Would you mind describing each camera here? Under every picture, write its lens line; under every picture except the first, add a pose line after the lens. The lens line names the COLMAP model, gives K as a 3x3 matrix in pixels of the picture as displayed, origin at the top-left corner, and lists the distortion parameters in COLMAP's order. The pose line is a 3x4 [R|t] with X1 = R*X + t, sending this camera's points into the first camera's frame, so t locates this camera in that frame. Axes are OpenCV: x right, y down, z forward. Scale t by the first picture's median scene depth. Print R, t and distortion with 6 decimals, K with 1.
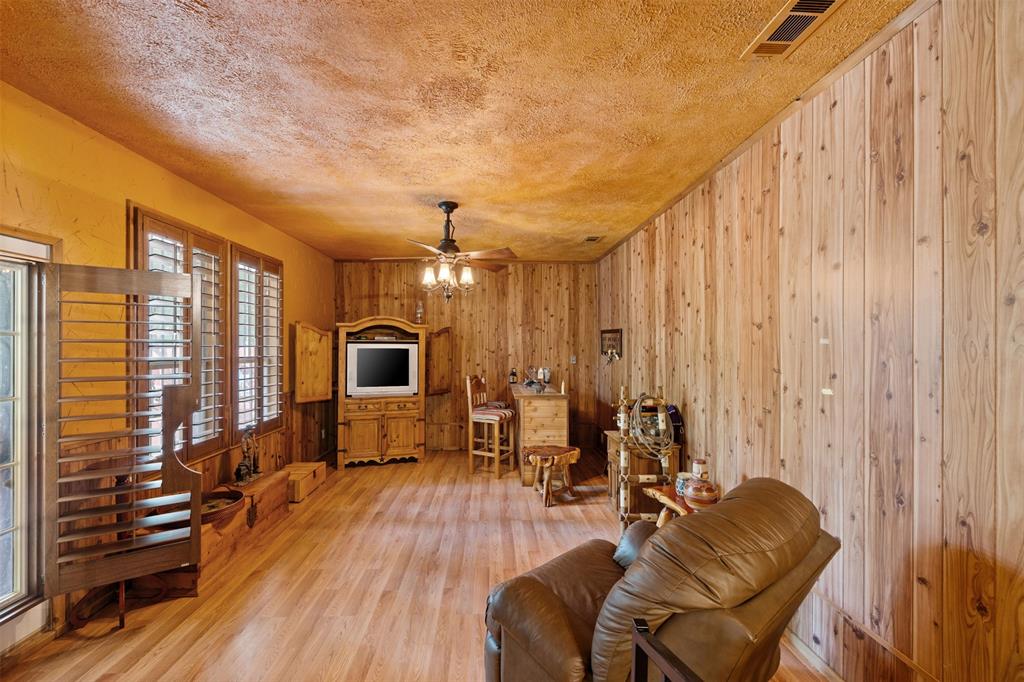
lens RADIAL K [[417.3, 0, 512.2], [0, 417.3, 349.0], [0, 0, 1]] dist [0.001449, 0.000285]
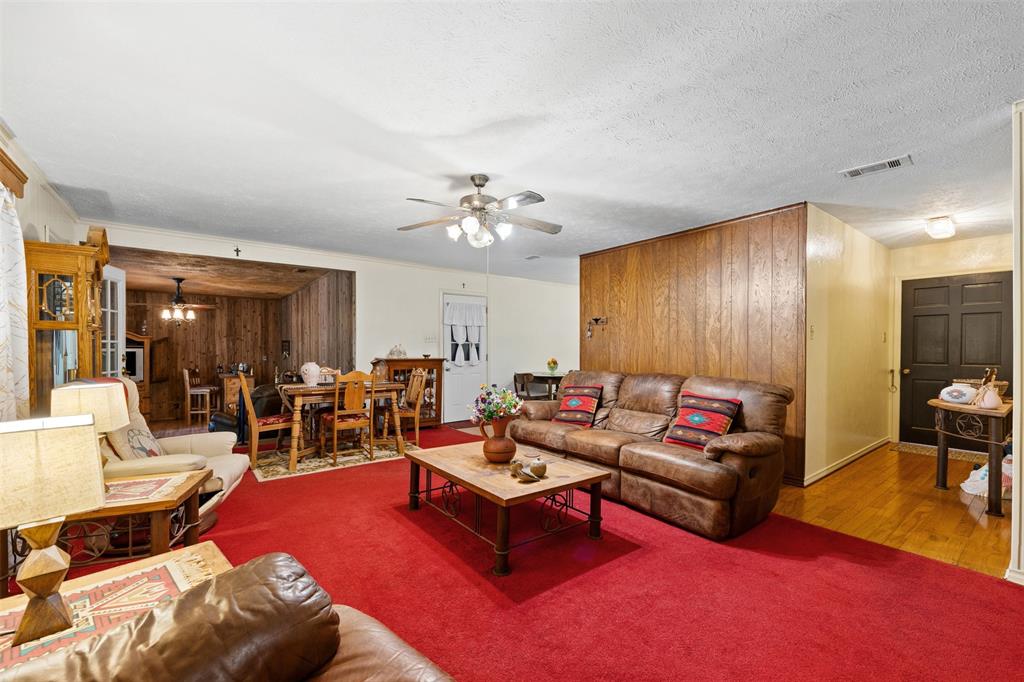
lens RADIAL K [[417.3, 0, 512.2], [0, 417.3, 349.0], [0, 0, 1]] dist [0.001449, 0.000285]
pose [[0.820656, -0.000945, 0.571422, 0.009858], [0.006086, 0.999956, -0.007086, 0.009915], [-0.571391, 0.009293, 0.820626, -1.181511]]
